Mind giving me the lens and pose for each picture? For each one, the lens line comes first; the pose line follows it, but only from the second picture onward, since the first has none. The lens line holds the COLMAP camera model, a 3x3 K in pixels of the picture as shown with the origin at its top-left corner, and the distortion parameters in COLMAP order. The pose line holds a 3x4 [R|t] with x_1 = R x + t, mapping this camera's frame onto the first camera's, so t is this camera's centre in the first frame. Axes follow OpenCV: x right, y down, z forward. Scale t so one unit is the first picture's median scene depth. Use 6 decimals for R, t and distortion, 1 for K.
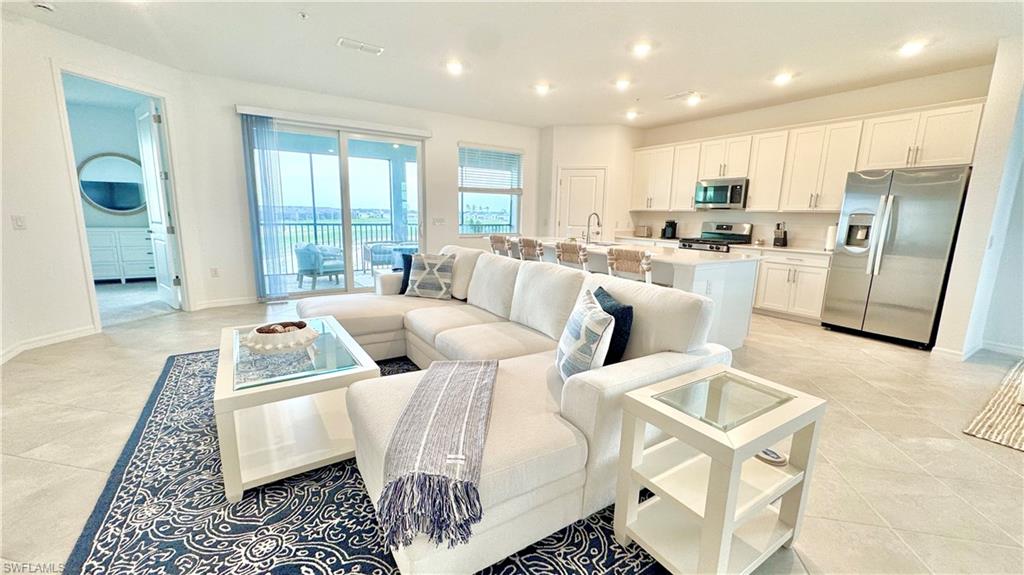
lens RADIAL K [[409.8, 0, 515.6], [0, 409.8, 286.7], [0, 0, 1]] dist [-0.001109, -0.000393]
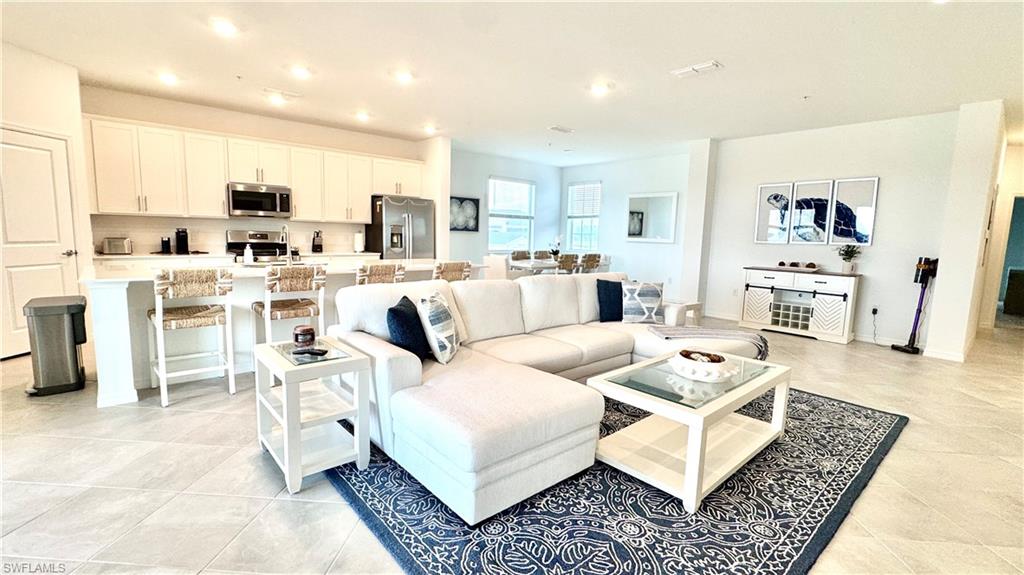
lens RADIAL K [[450.4, 0, 515.4], [0, 450.4, 288.1], [0, 0, 1]] dist [0.000080, -0.000204]
pose [[-0.151382, -0.146954, 0.977491, -1.598975], [0.141549, 0.975473, 0.168572, -0.329879], [-0.978288, 0.163882, -0.126868, 1.588813]]
